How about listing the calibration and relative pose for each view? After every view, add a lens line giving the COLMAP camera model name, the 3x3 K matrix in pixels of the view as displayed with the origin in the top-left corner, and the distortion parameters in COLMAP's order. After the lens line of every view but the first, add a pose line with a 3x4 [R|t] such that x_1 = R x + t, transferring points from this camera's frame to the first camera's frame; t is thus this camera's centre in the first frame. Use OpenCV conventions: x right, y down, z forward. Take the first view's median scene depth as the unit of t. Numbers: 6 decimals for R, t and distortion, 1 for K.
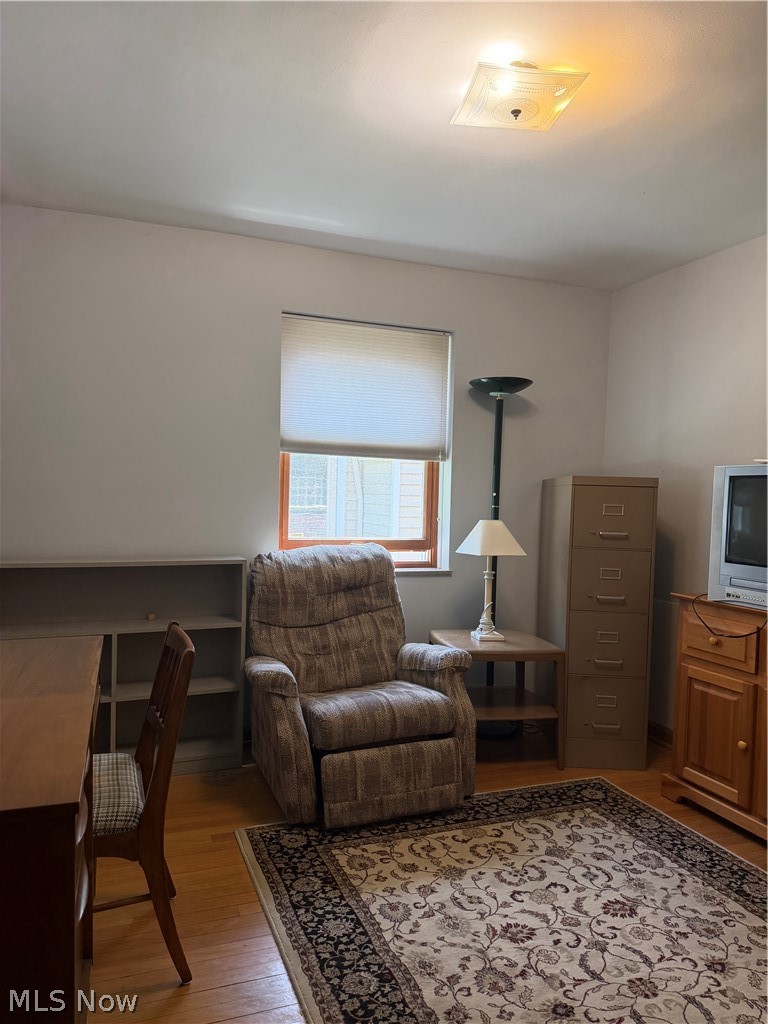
lens RADIAL K [[717.5, 0, 381.3], [0, 717.5, 515.3], [0, 0, 1]] dist [0.051740, -0.032664]
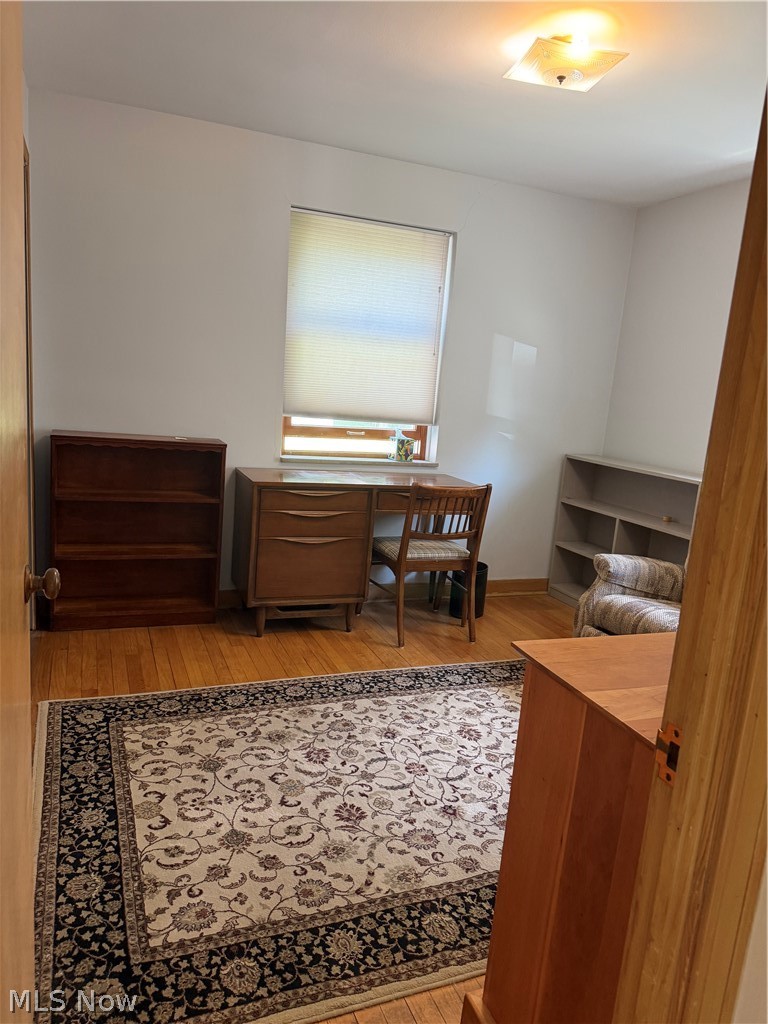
lens RADIAL K [[717.5, 0, 382.0], [0, 717.5, 509.7], [0, 0, 1]] dist [0.051740, -0.032664]
pose [[0.014689, -0.207112, 0.978207, -0.649626], [-0.034947, 0.977608, 0.207510, -0.076878], [-0.999281, -0.037233, 0.007122, 0.814409]]
